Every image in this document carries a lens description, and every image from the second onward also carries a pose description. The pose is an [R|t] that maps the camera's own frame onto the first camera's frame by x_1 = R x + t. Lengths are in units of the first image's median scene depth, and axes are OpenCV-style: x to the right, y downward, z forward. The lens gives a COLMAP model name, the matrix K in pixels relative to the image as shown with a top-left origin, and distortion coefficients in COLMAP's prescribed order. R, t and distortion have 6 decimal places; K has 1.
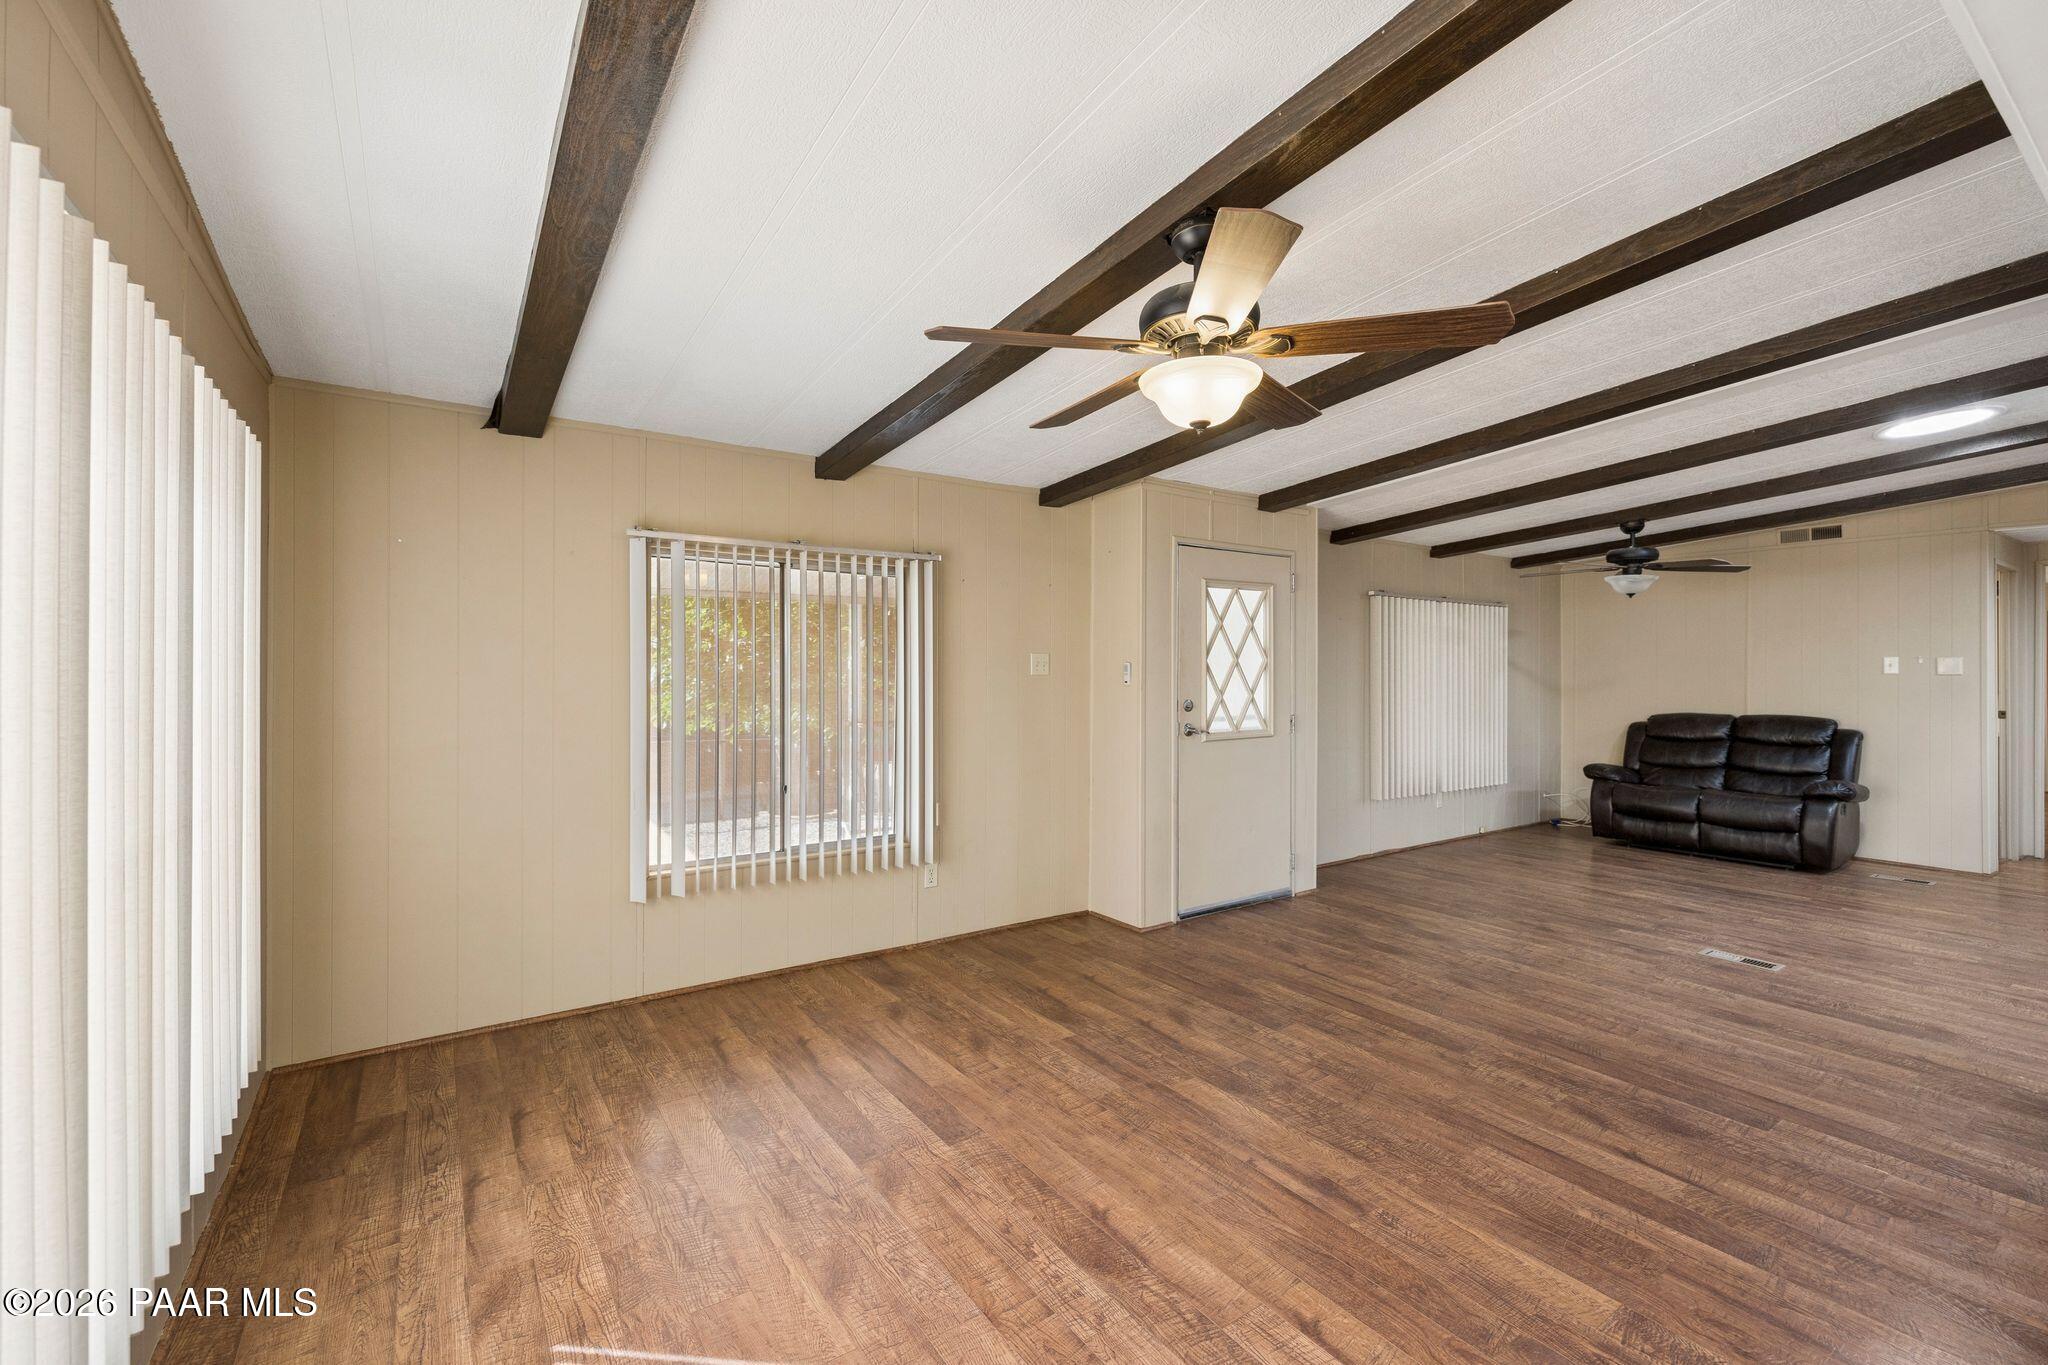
lens RADIAL K [[875.7, 0, 1015.7], [0, 875.7, 675.9], [0, 0, 1]] dist [-0.000279, -0.000173]
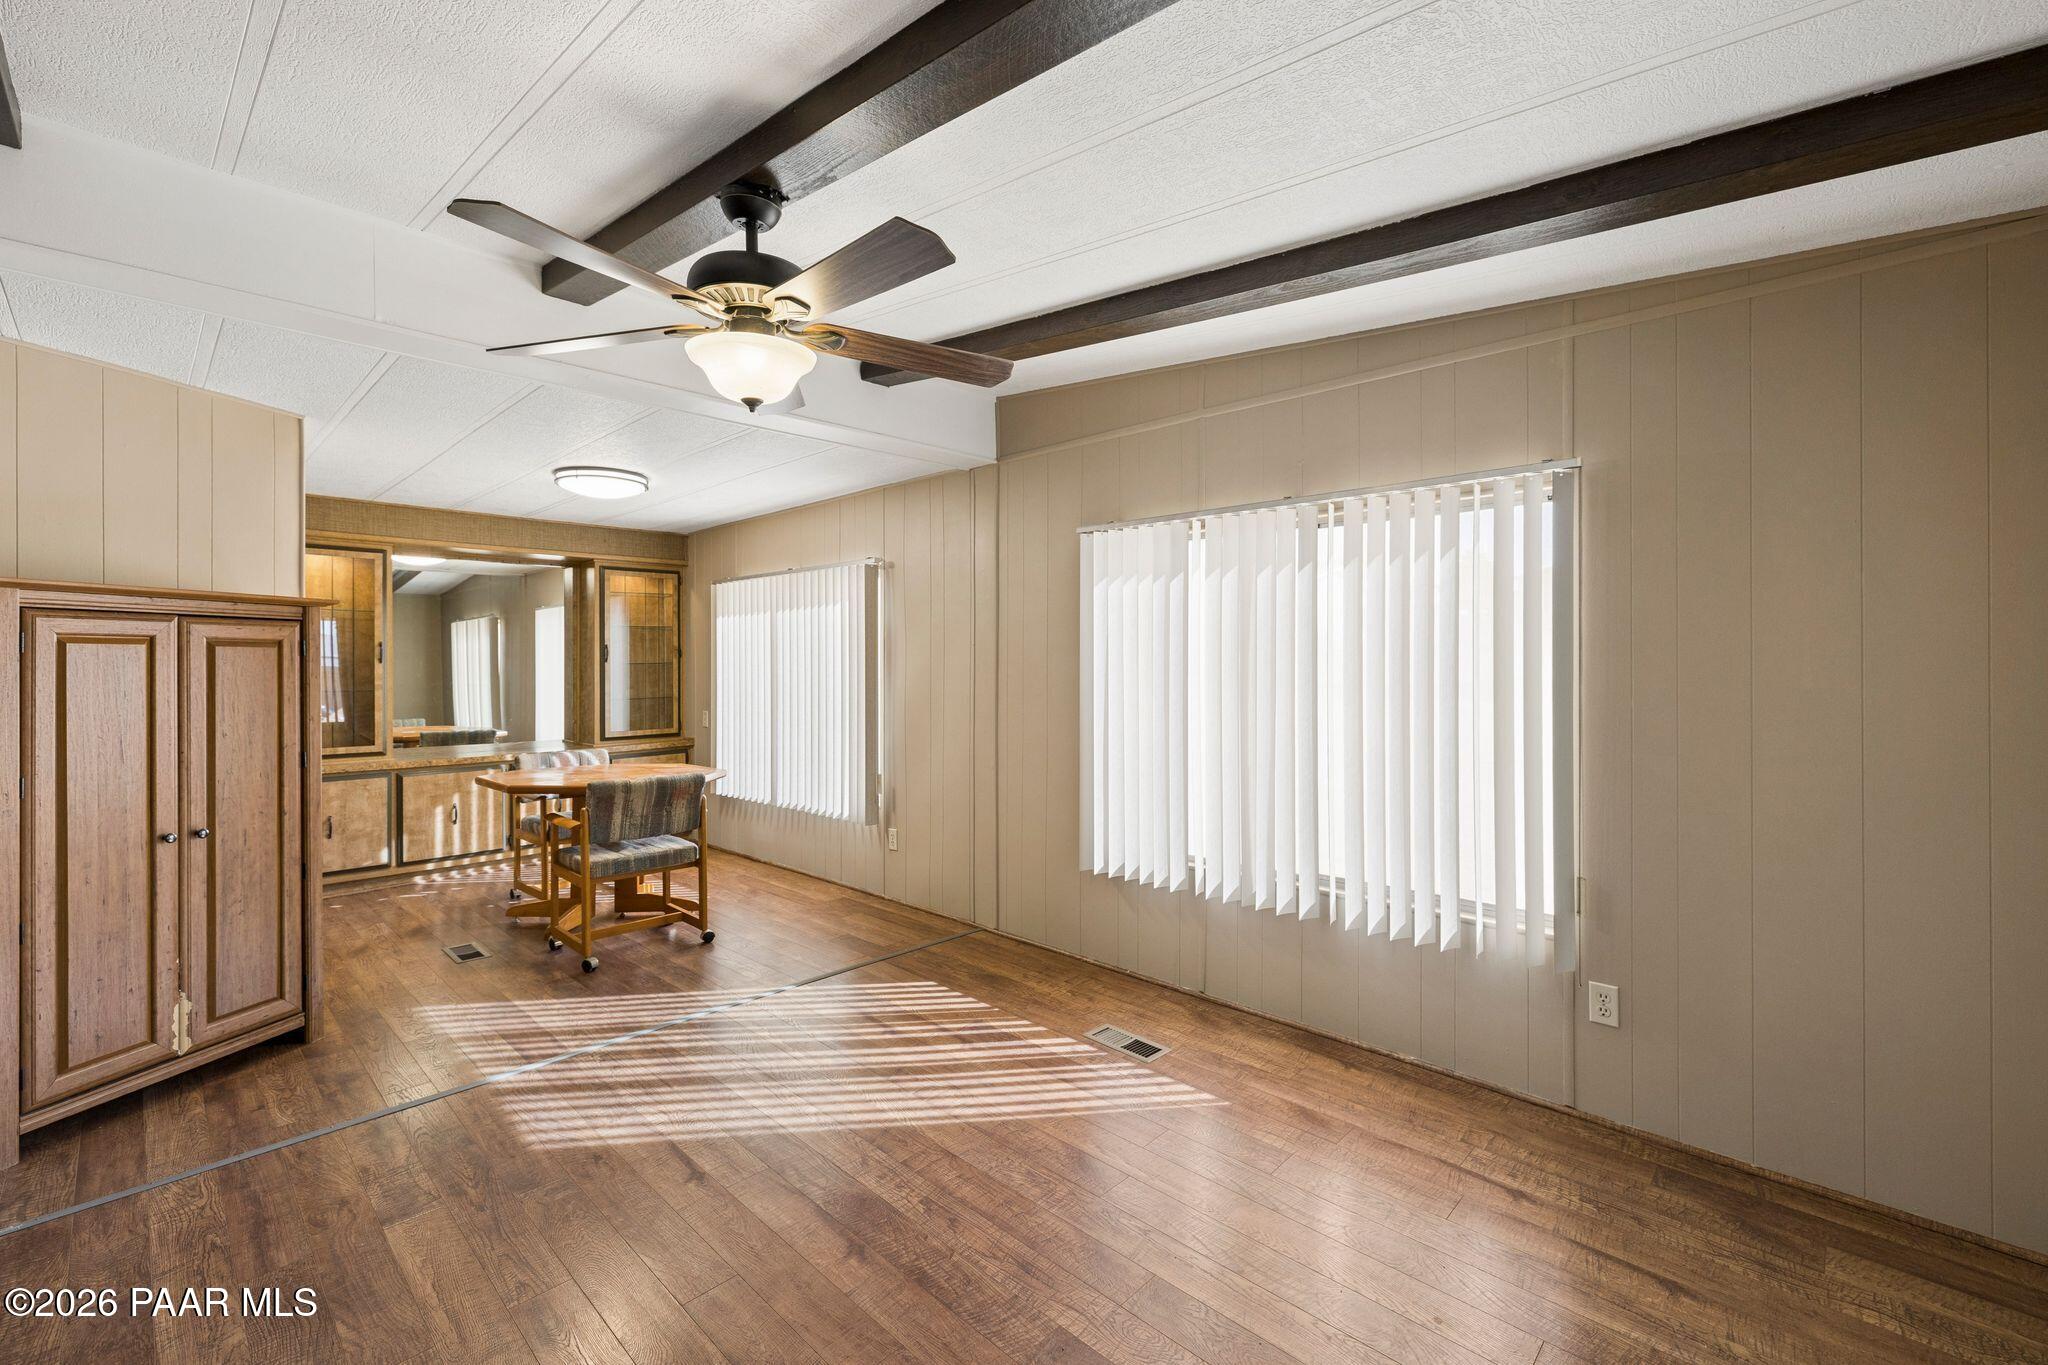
lens RADIAL K [[851.7, 0, 1008.9], [0, 851.7, 668.0], [0, 0, 1]] dist [-0.000644, -0.000003]
pose [[-0.979672, 0.001907, -0.200596, 0.040417], [-0.000069, 0.999952, 0.009842, -0.001634], [0.200605, 0.009656, -0.979625, 0.659557]]
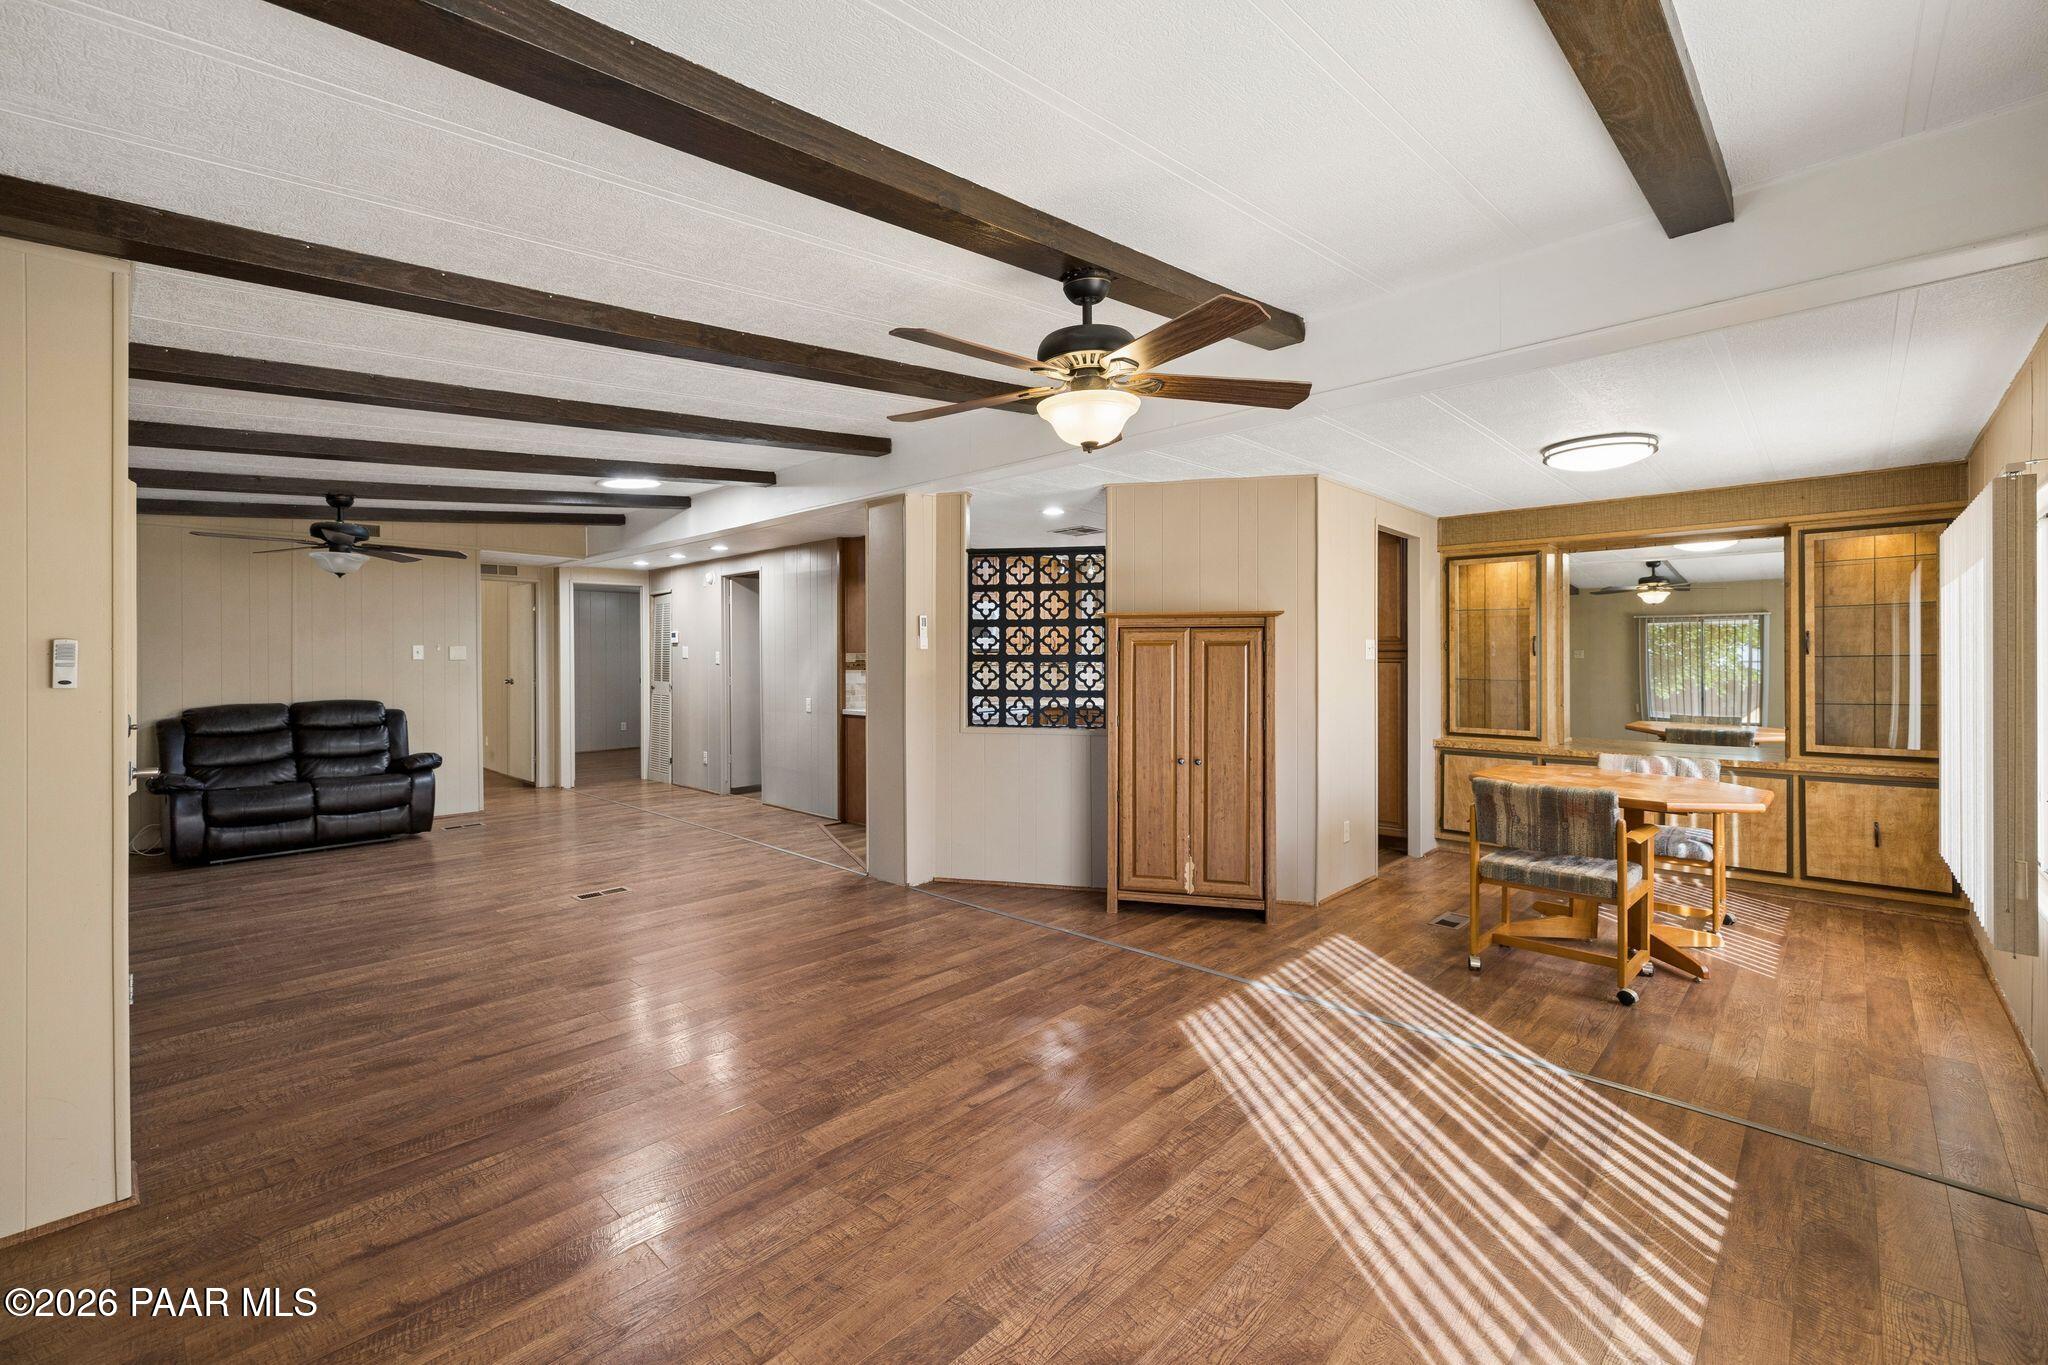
lens RADIAL K [[854.0, 0, 1021.7], [0, 854.0, 669.4], [0, 0, 1]] dist [0.001301, 0.000827]
pose [[-0.220547, -0.015171, 0.975258, -0.298075], [0.007214, 0.999826, 0.017184, -0.002748], [-0.975350, 0.010825, -0.220400, 0.448778]]
